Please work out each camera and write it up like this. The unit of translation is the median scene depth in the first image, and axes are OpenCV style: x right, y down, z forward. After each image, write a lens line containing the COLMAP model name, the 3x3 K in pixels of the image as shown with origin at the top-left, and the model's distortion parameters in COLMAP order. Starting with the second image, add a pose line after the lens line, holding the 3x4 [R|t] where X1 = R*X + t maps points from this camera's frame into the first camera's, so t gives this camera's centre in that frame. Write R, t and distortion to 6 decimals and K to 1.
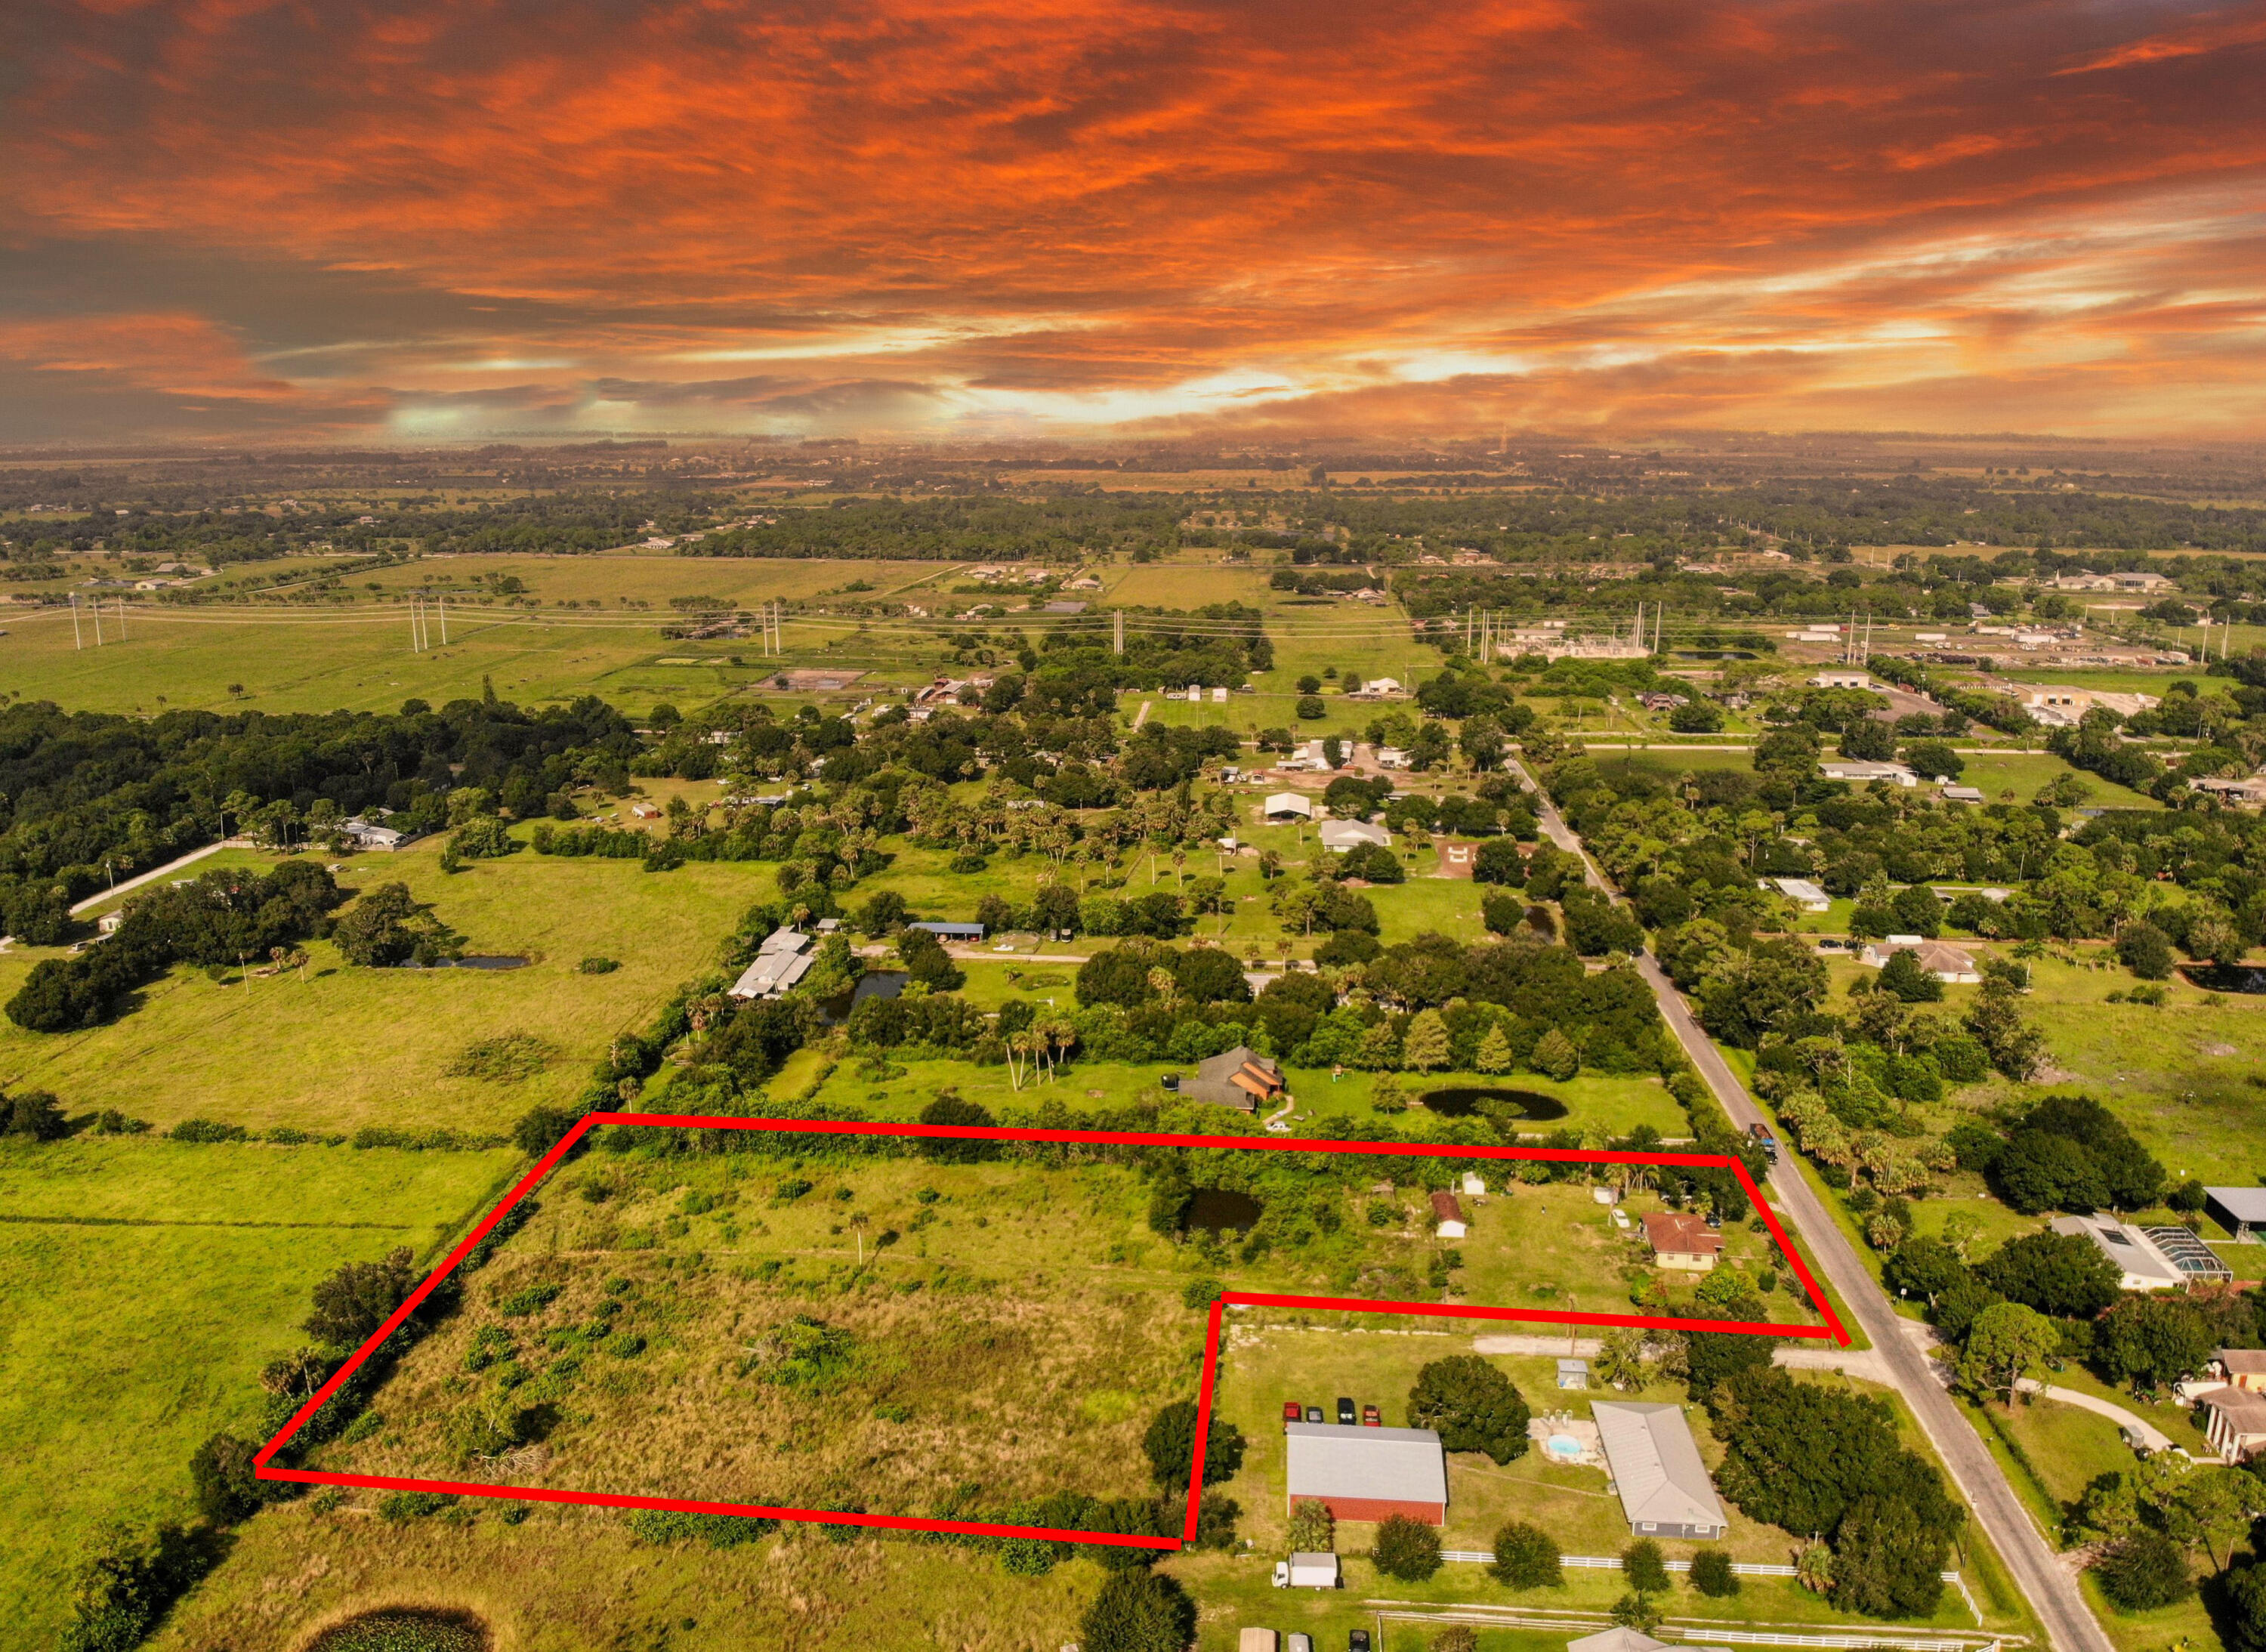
lens RADIAL K [[1687.9, 0, 1139.9], [0, 1687.9, 864.9], [0, 0, 1]] dist [0.189164, -0.339123]
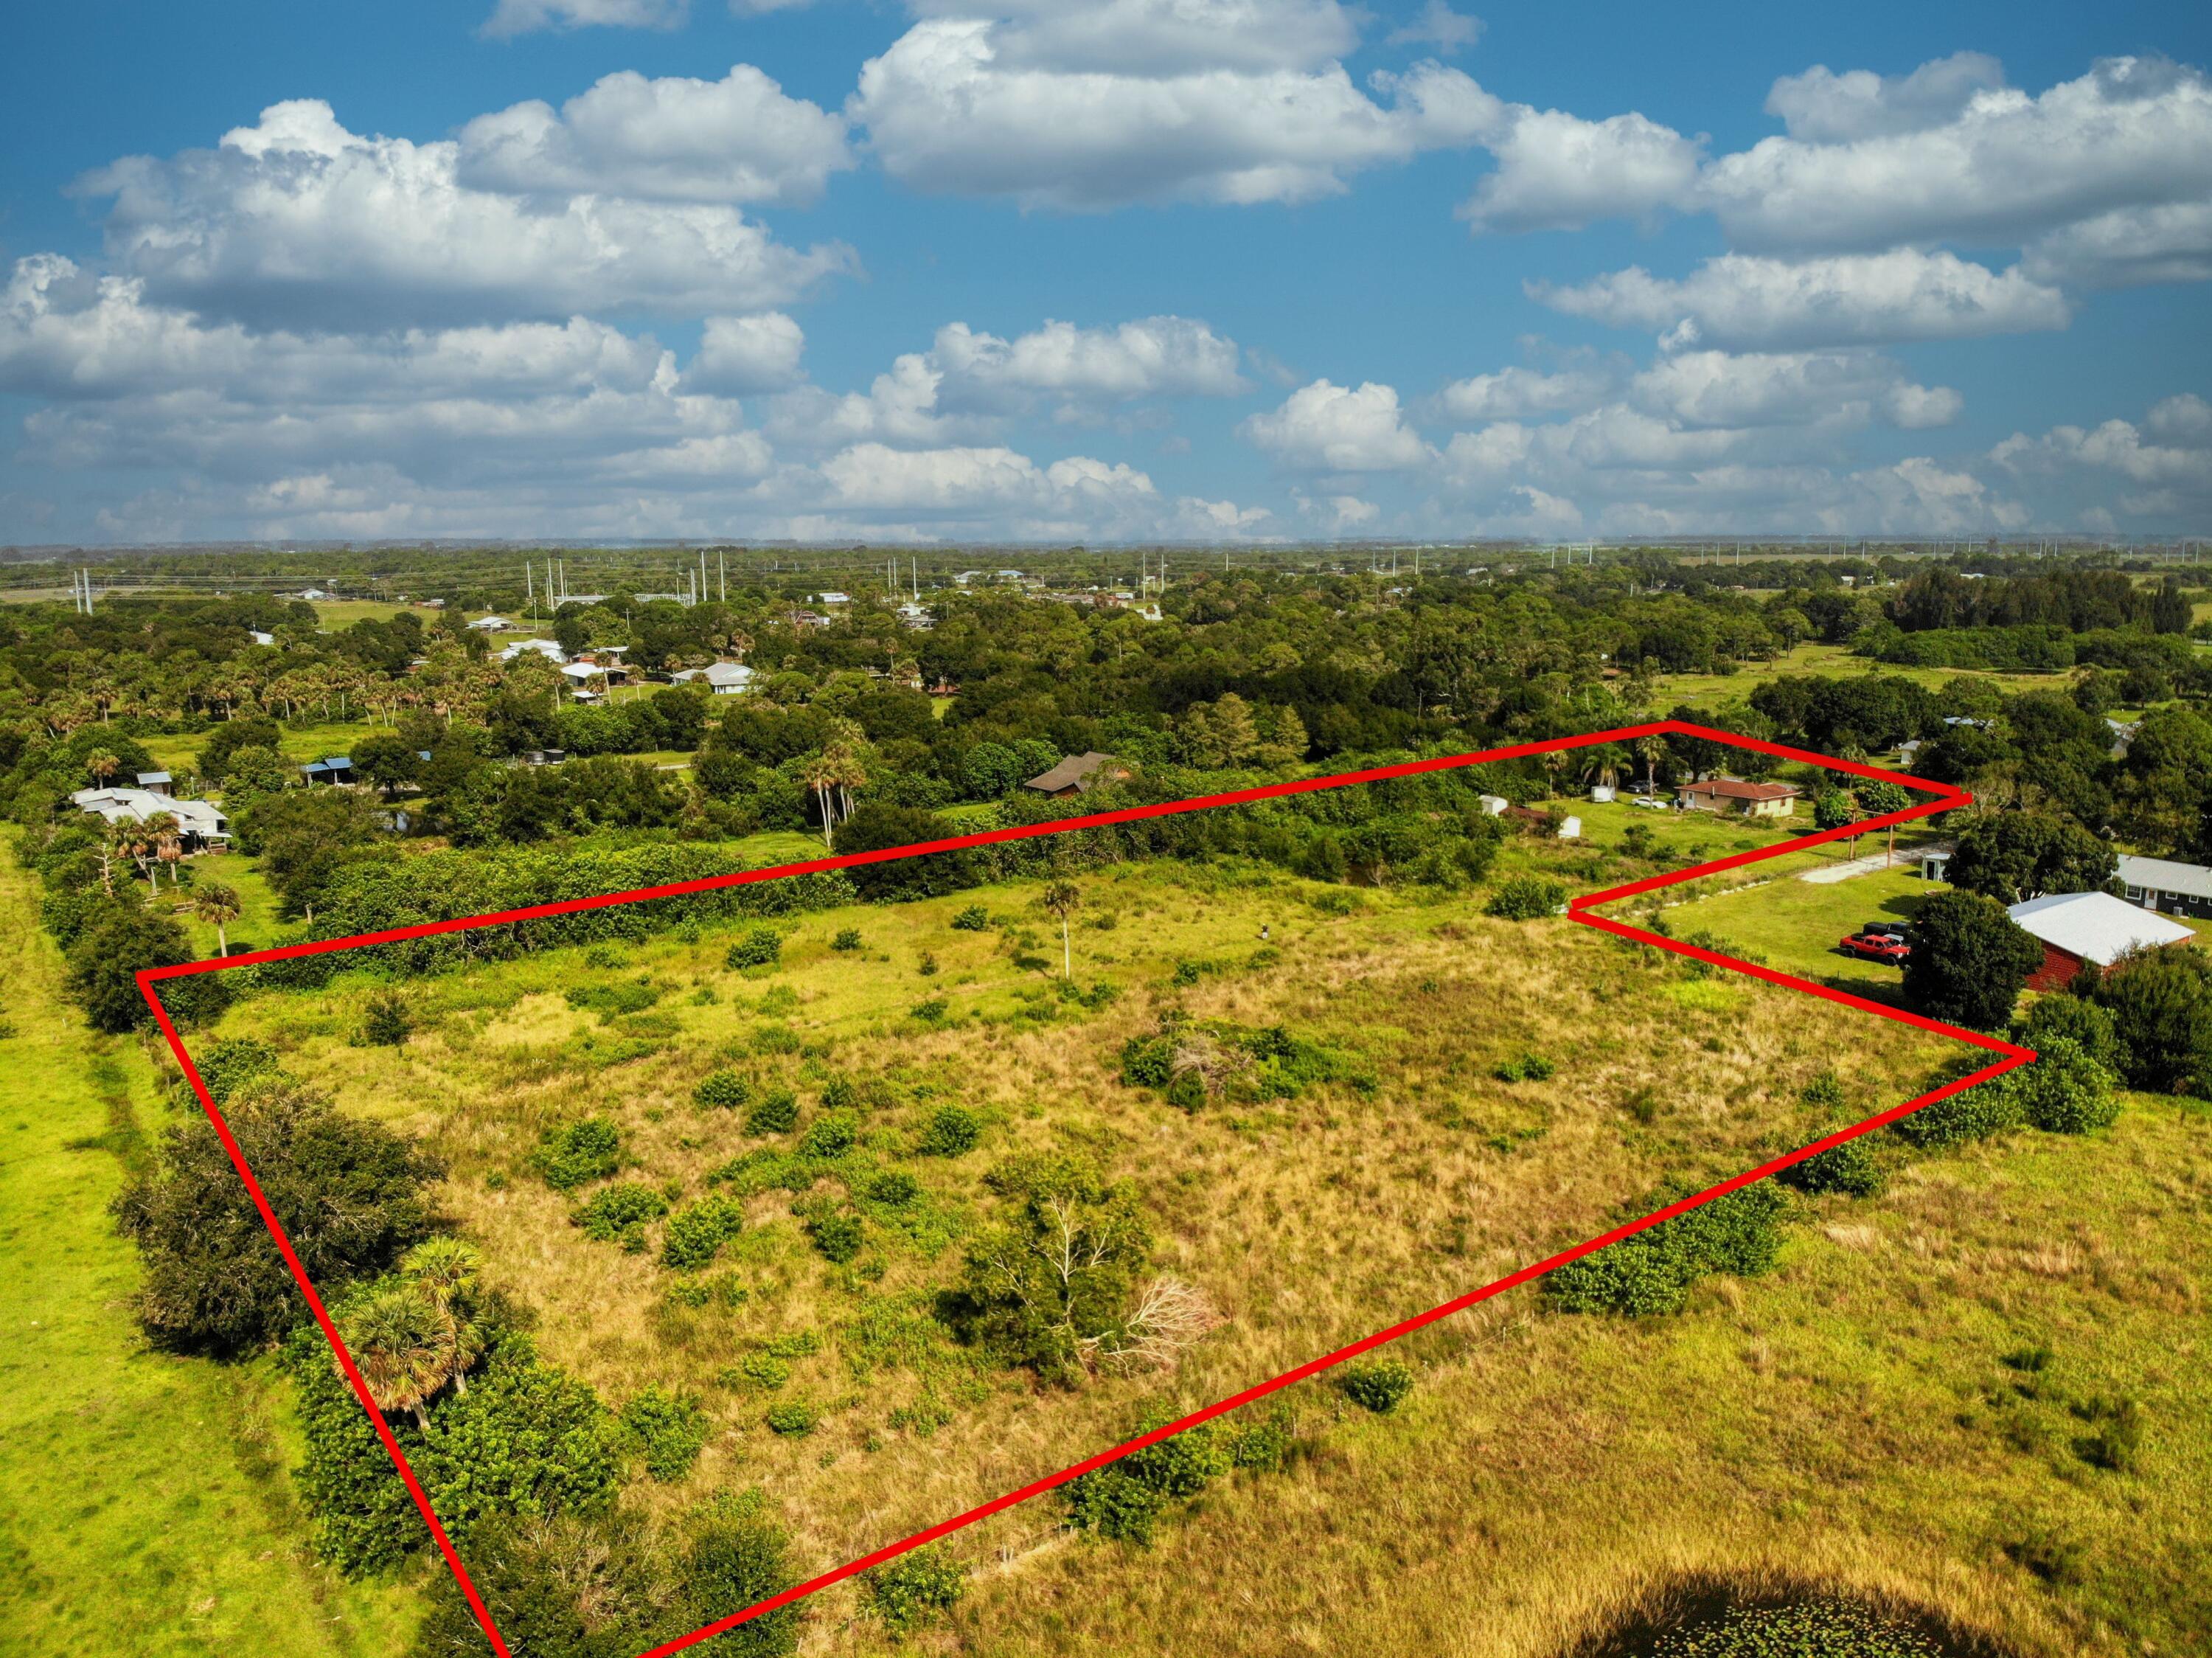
lens RADIAL K [[1584.0, 0, 1116.5], [0, 1584.0, 872.3], [0, 0, 1]] dist [0.160136, -0.283180]
pose [[0.754425, -0.142110, 0.640818, -0.485767], [0.172439, 0.984900, 0.015406, 0.195856], [-0.633331, 0.098879, 0.767538, 0.594075]]
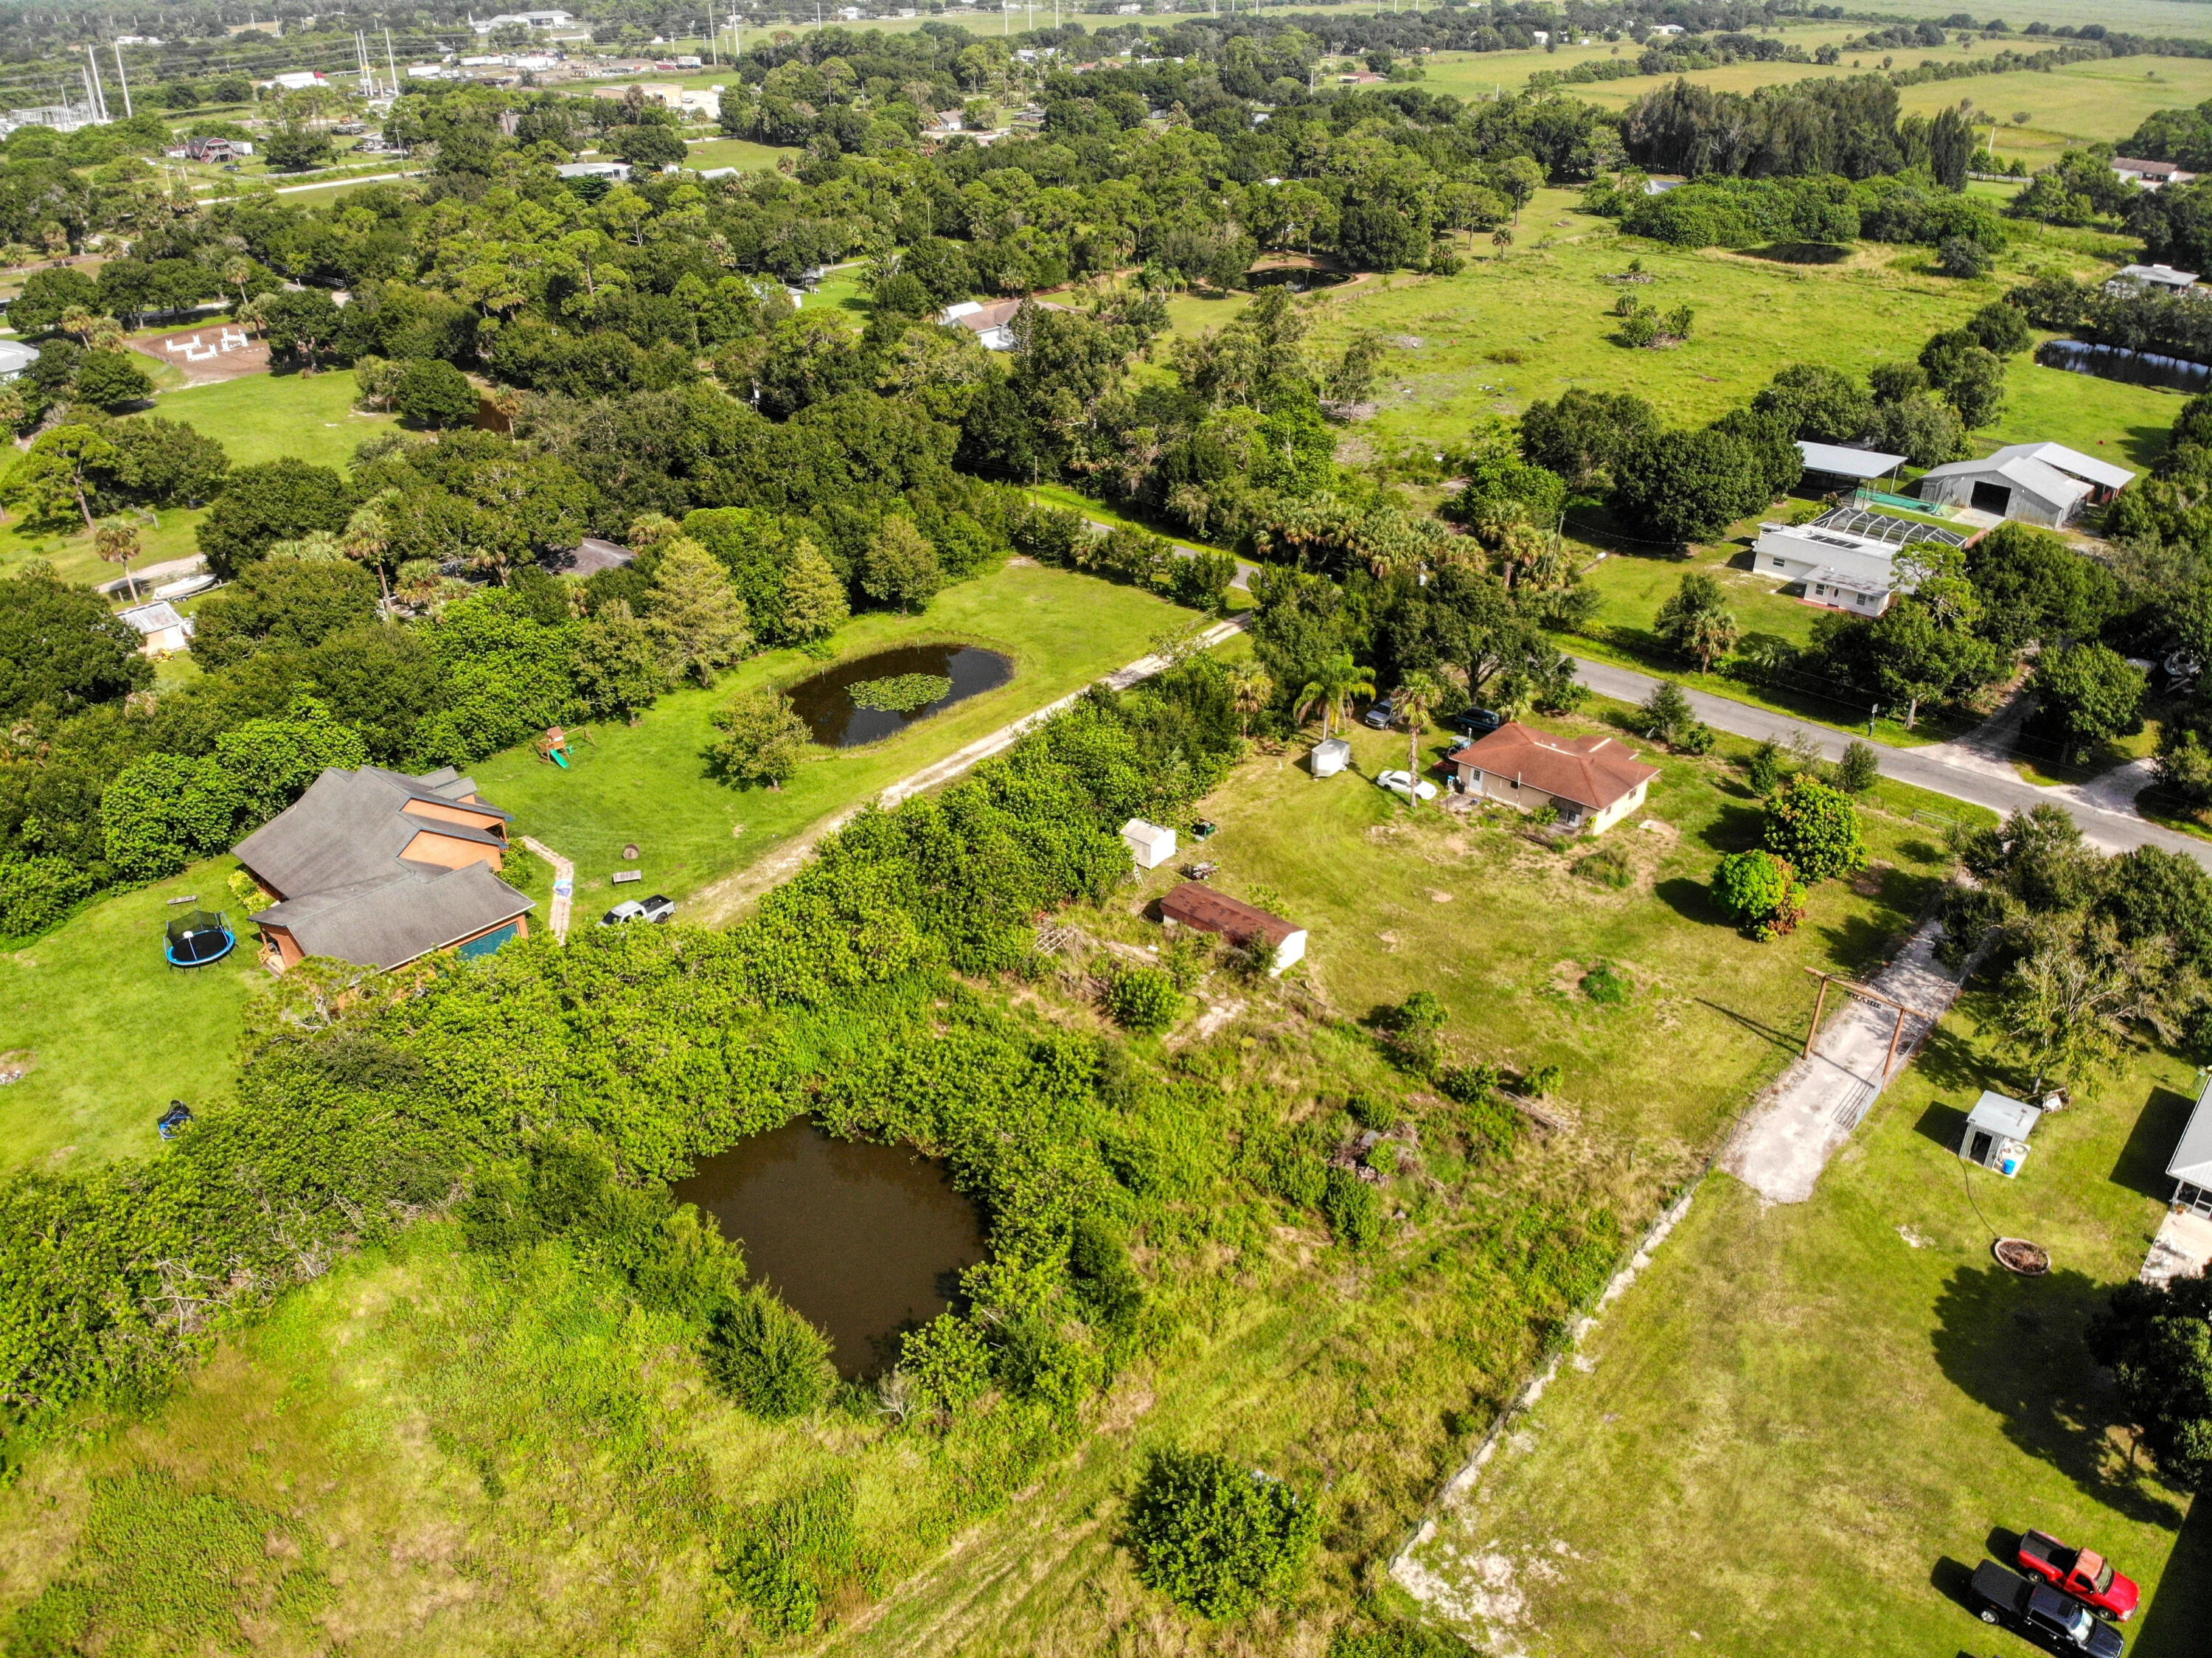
lens RADIAL K [[1584.0, 0, 1116.5], [0, 1584.0, 872.3], [0, 0, 1]] dist [0.160136, -0.283180]
pose [[0.602022, -0.409780, 0.685310, -0.111336], [0.208252, 0.909144, 0.360679, 0.046358], [-0.770844, -0.074419, 0.632662, 0.829939]]
